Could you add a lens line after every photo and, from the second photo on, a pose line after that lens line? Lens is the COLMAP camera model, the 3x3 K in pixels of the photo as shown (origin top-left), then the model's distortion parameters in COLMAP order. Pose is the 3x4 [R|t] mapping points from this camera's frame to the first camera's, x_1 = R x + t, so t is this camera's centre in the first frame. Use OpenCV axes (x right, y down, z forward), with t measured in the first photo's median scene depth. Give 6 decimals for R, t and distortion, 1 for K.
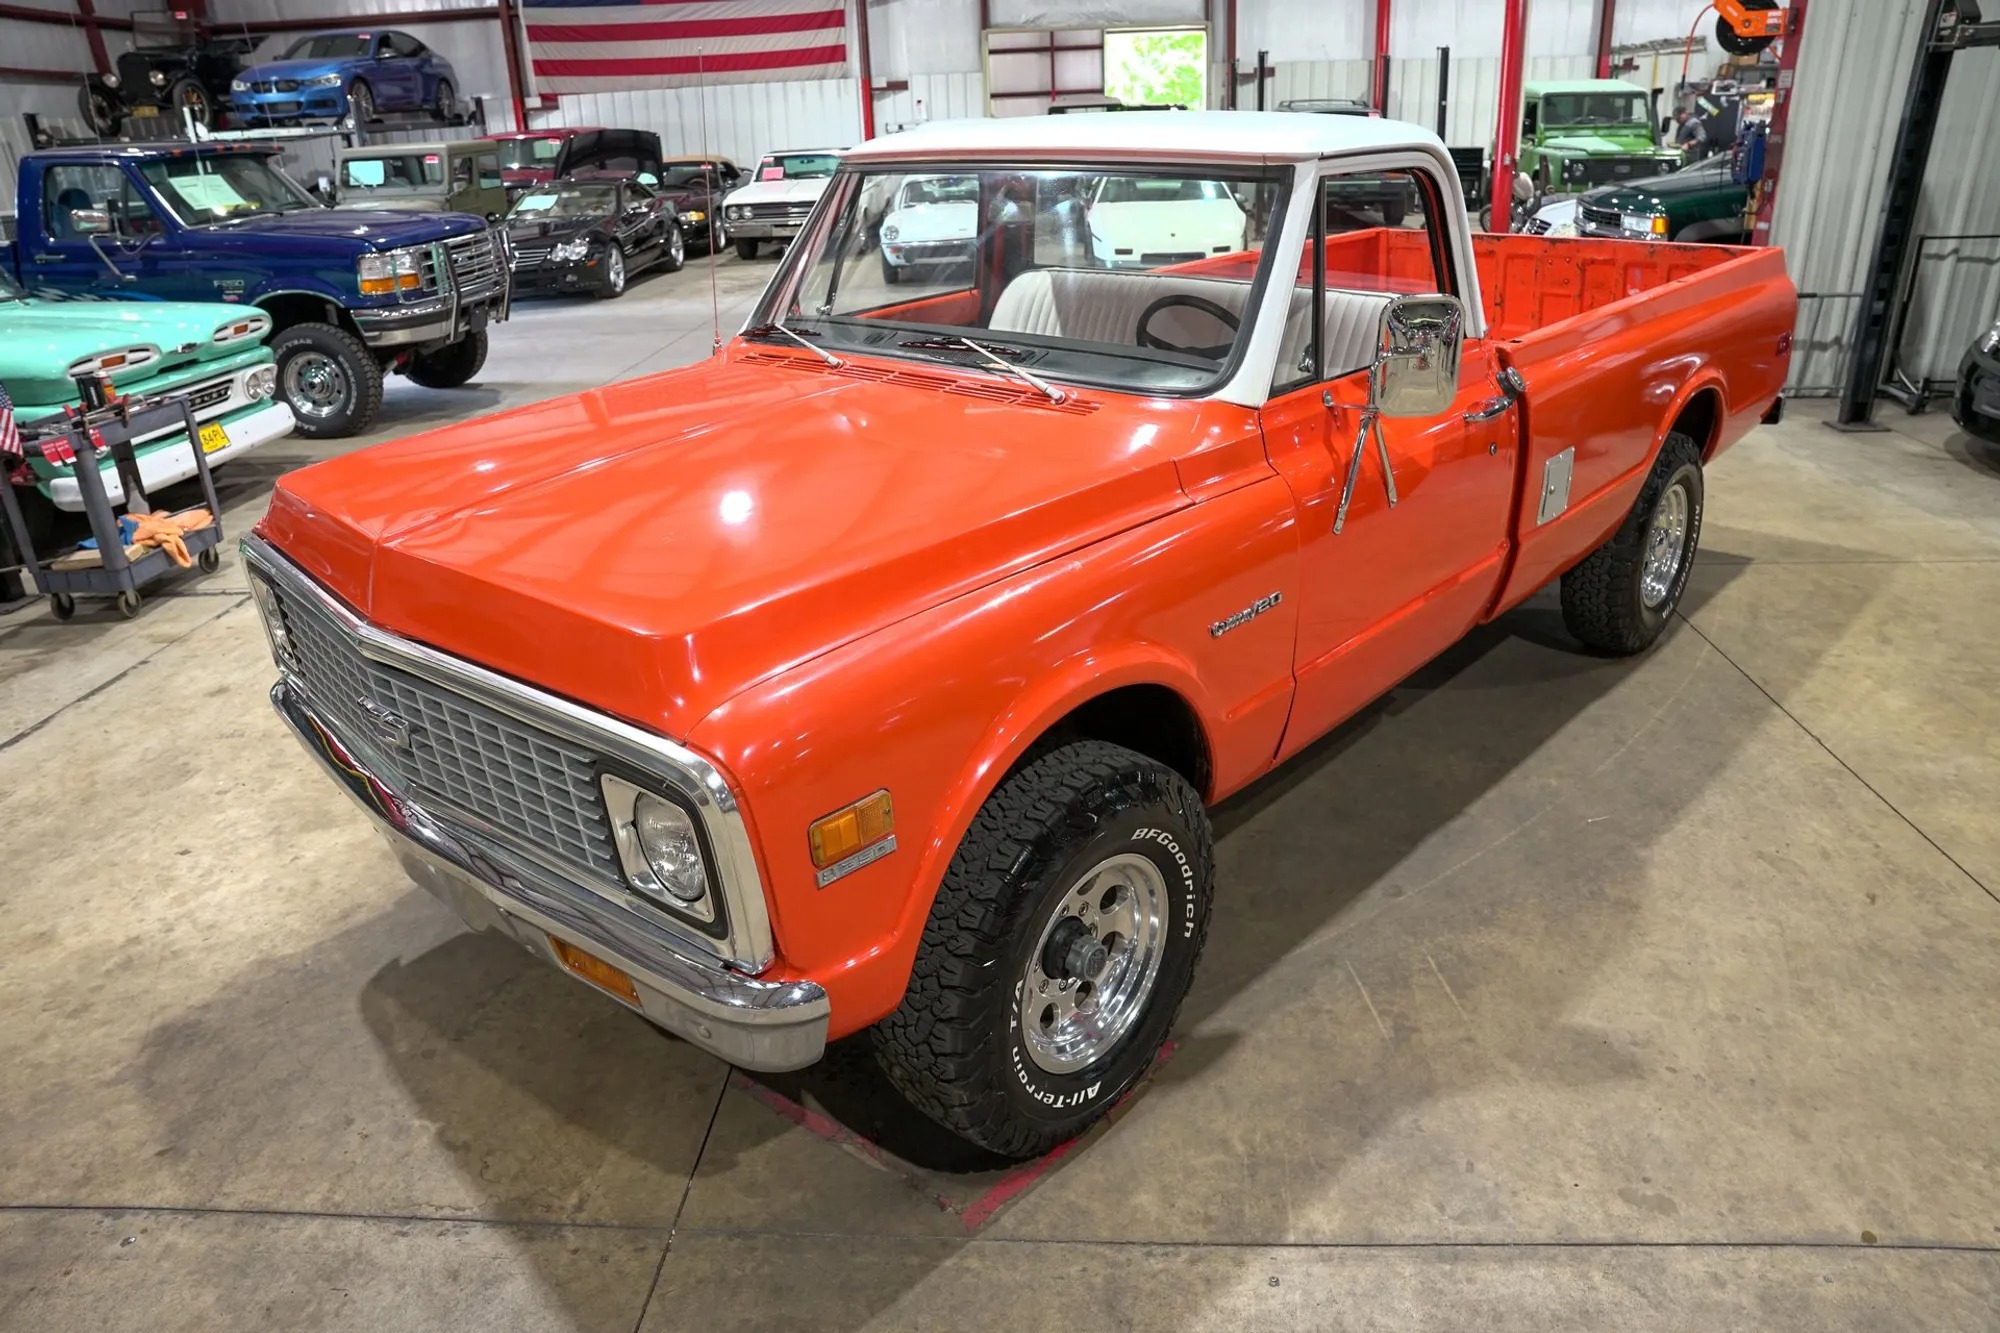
lens RADIAL K [[1367.3, 0, 1008.5], [0, 1367.3, 674.3], [0, 0, 1]] dist [-0.136468, 0.104078]
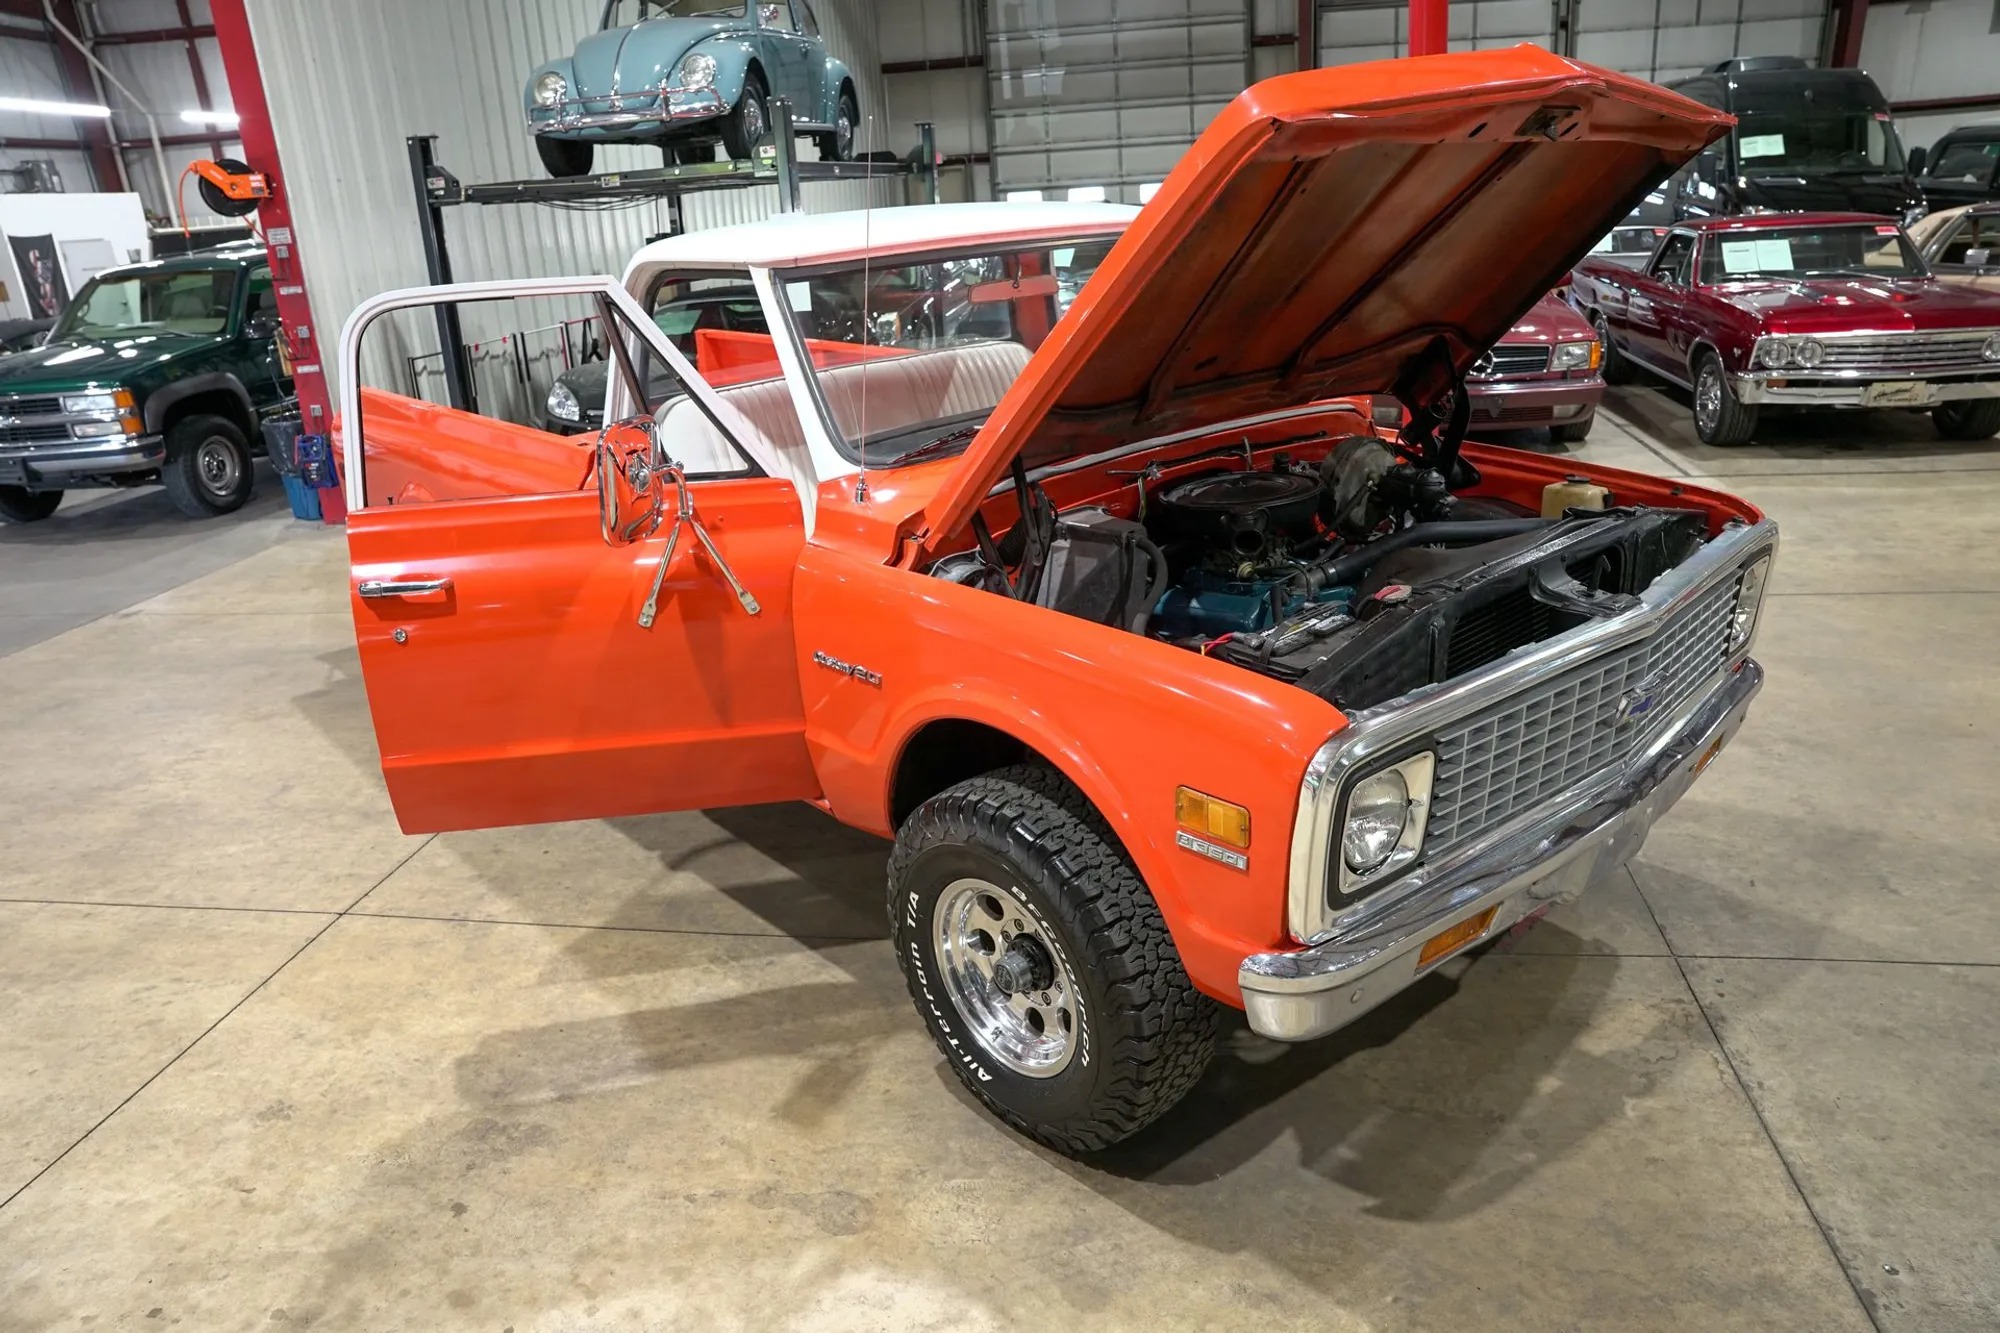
lens RADIAL K [[1367.3, 0, 1005.4], [0, 1367.3, 662.1], [0, 0, 1]] dist [-0.136468, 0.104078]
pose [[0.102512, -0.304884, 0.946856, -1.177894], [0.440283, 0.867461, 0.231651, -0.356681], [-0.891988, 0.393138, 0.223160, 0.928533]]
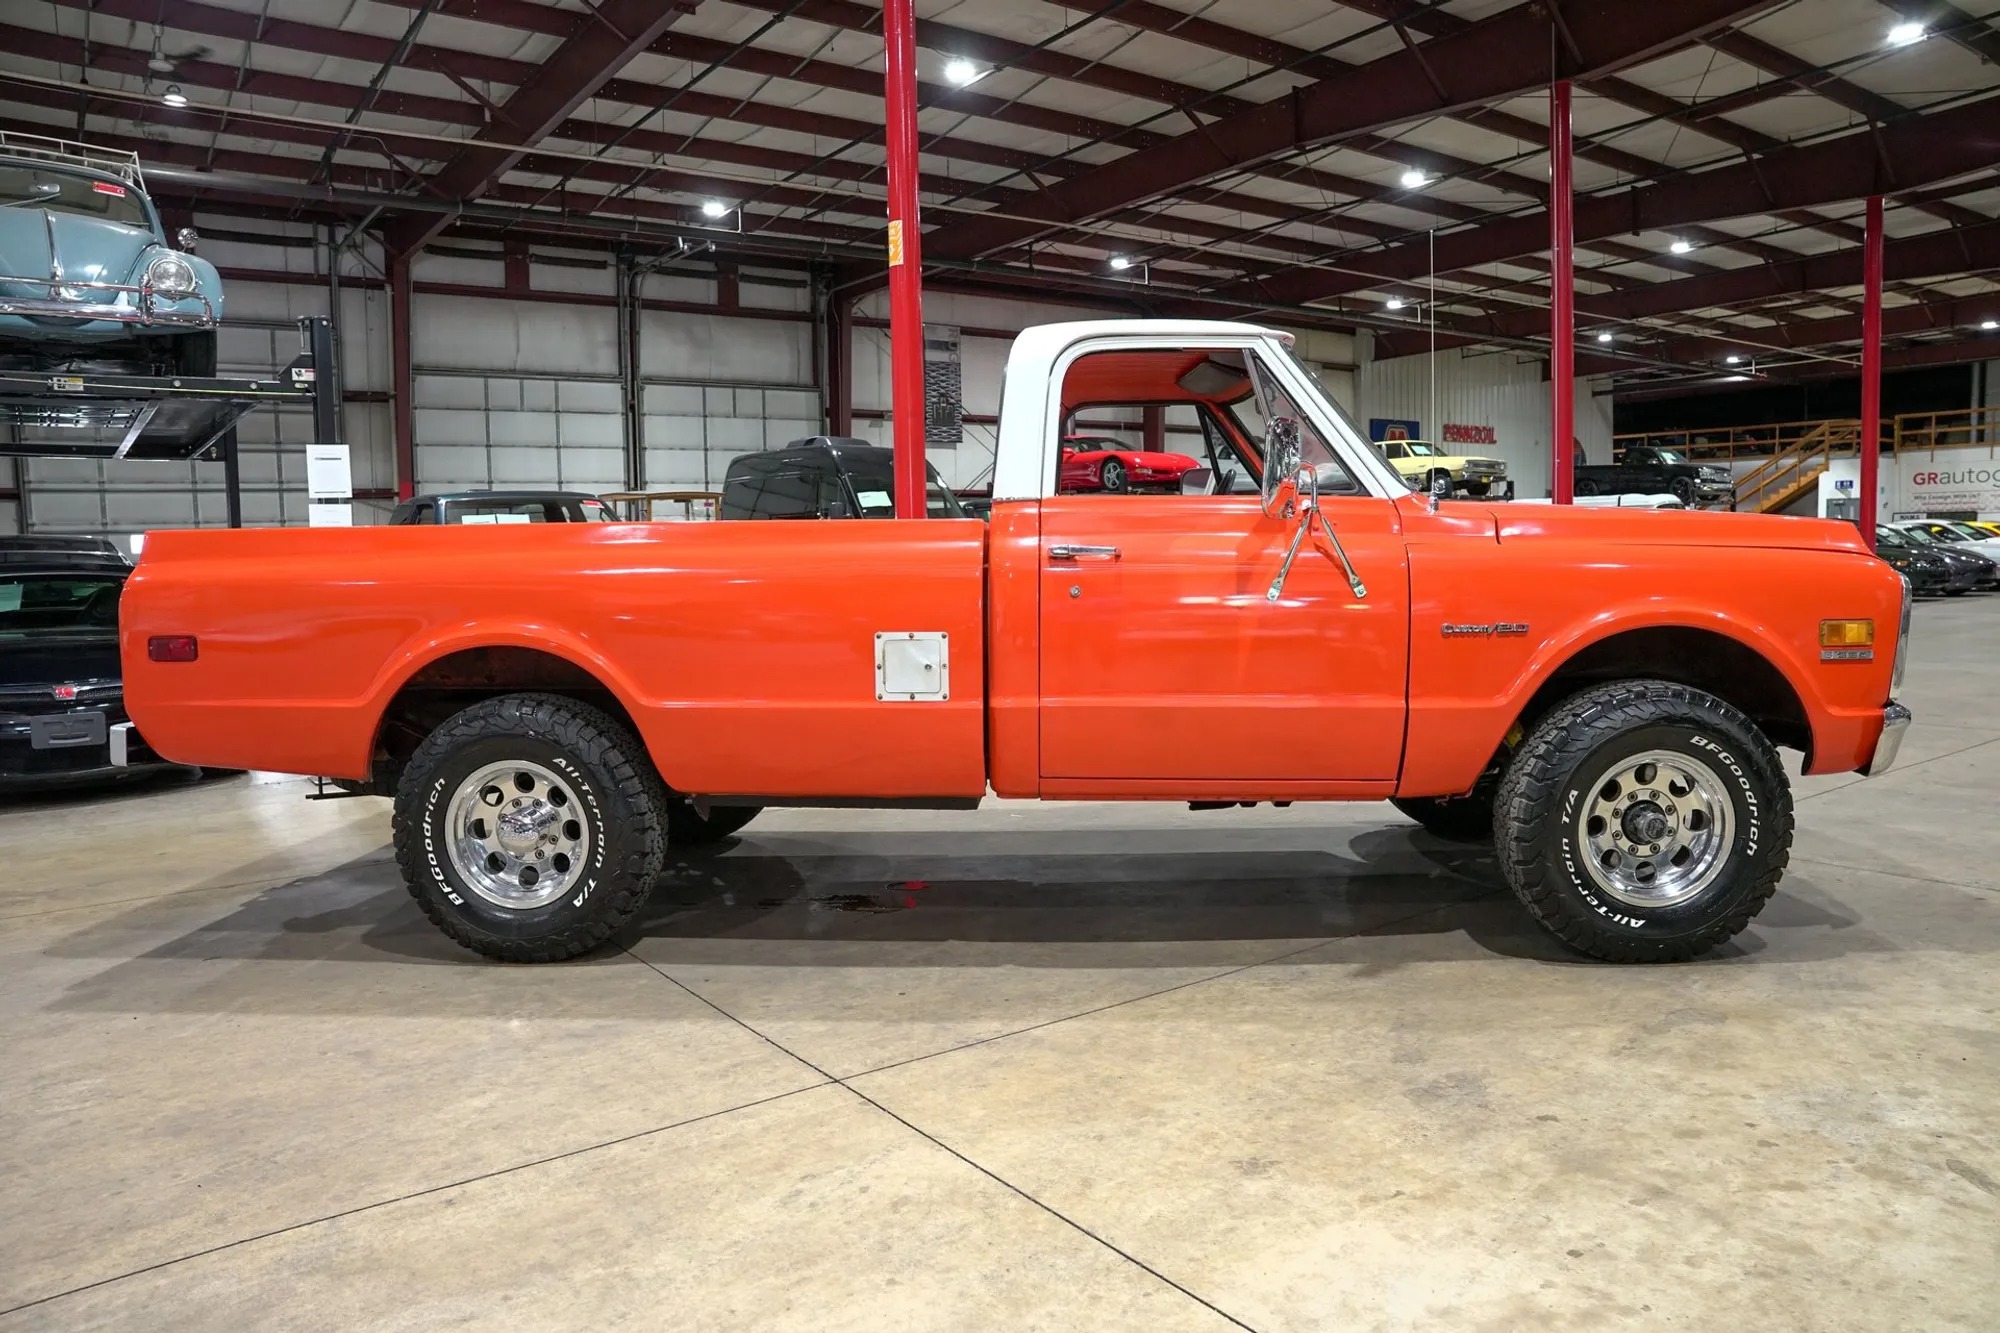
lens RADIAL K [[1367.3, 0, 1007.3], [0, 1367.3, 668.0], [0, 0, 1]] dist [-0.136468, 0.104078]
pose [[-0.640611, -0.016347, 0.767691, -0.934439], [0.340149, 0.890287, 0.302800, -0.645098], [-0.688415, 0.455106, -0.564768, 2.185344]]
